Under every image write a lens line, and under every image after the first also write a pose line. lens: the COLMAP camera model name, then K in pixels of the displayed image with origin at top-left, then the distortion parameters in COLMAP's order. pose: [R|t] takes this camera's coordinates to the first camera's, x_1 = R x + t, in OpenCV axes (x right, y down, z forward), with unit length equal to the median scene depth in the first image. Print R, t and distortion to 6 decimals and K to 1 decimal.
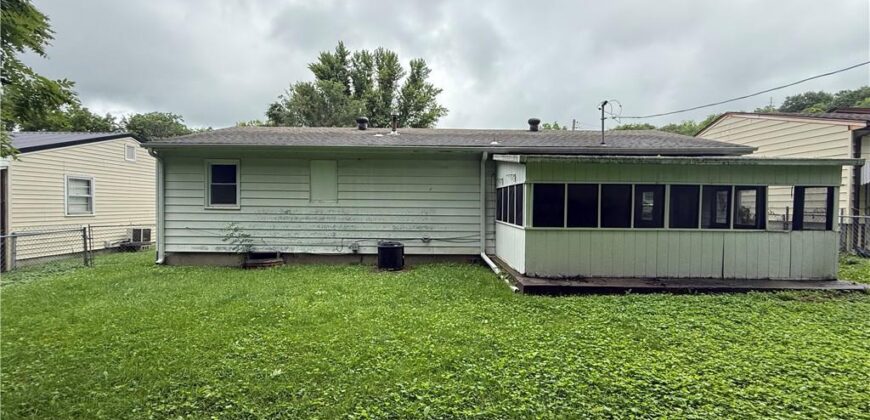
lens RADIAL K [[340.6, 0, 433.2], [0, 340.6, 208.9], [0, 0, 1]] dist [-0.000604, -0.000081]
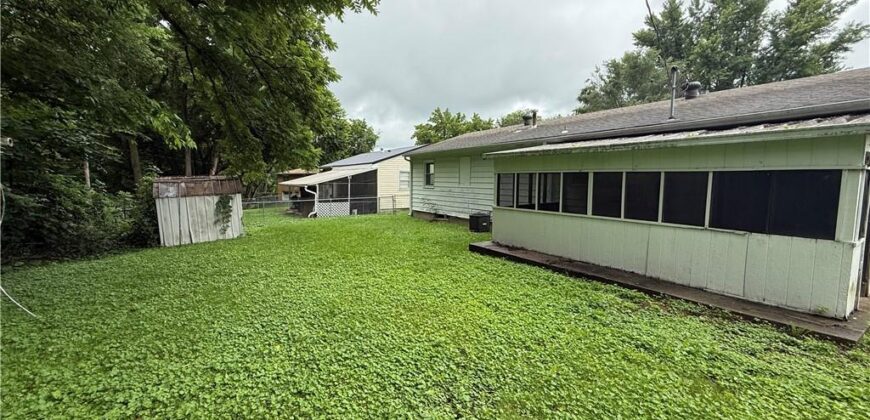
lens RADIAL K [[340.6, 0, 433.2], [0, 340.6, 208.9], [0, 0, 1]] dist [-0.000604, -0.000081]
pose [[0.557339, 0.067591, -0.827529, 0.871315], [-0.012903, 0.997266, 0.072764, -0.020524], [0.830185, -0.029876, 0.556688, 0.030129]]
